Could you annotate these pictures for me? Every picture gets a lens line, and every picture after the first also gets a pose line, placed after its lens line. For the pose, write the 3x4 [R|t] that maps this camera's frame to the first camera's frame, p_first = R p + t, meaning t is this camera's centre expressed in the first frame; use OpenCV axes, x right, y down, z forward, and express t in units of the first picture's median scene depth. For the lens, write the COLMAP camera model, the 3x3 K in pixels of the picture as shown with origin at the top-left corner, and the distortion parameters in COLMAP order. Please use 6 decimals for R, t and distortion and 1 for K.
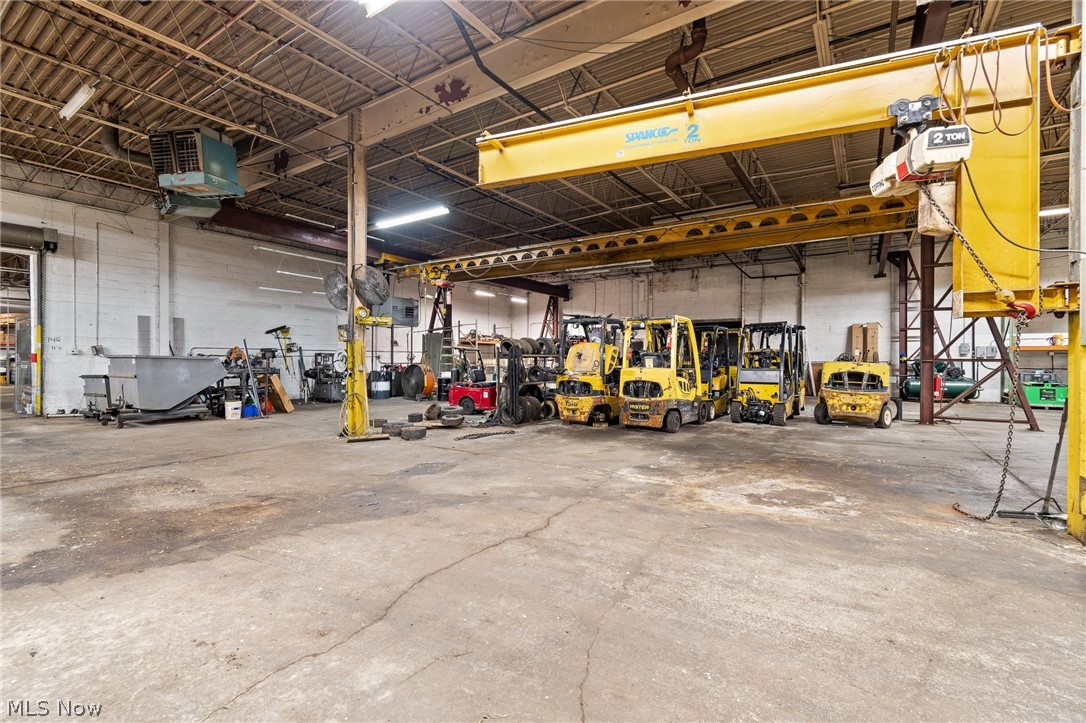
lens RADIAL K [[483.9, 0, 545.6], [0, 483.9, 363.3], [0, 0, 1]] dist [0.003351, 0.000209]
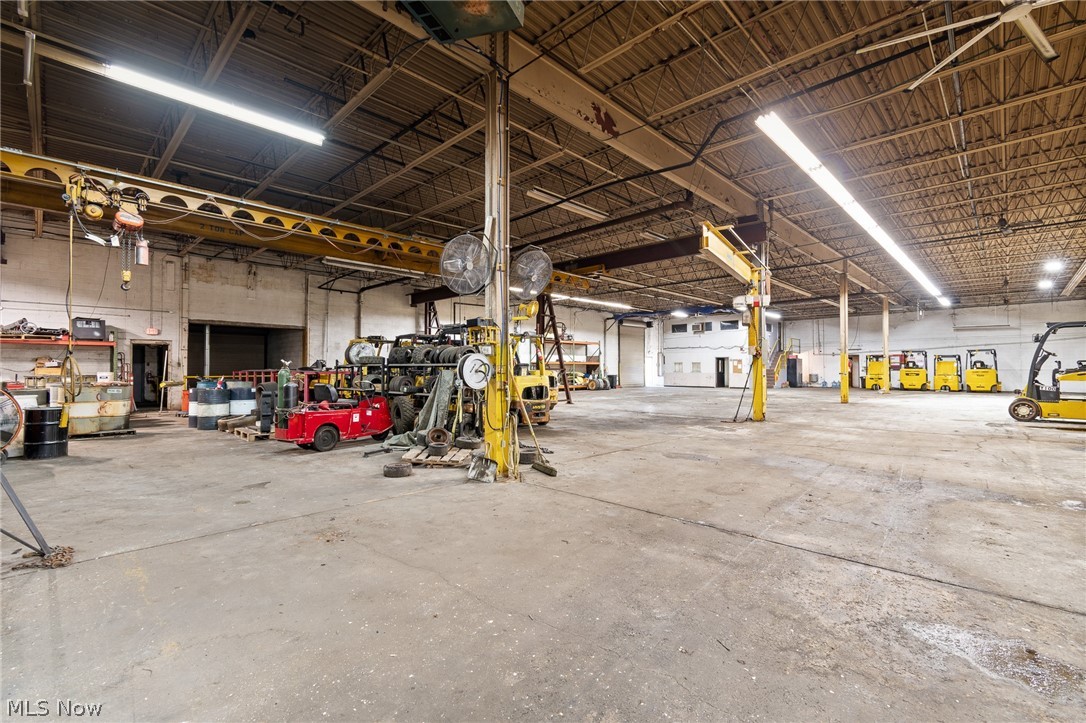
lens RADIAL K [[483.9, 0, 545.6], [0, 483.9, 363.3], [0, 0, 1]] dist [0.003351, 0.000209]
pose [[0.174358, 0.010020, 0.984631, -0.498331], [0.007300, 0.999908, -0.011468, -0.004039], [-0.984655, 0.009187, 0.174269, 0.370557]]
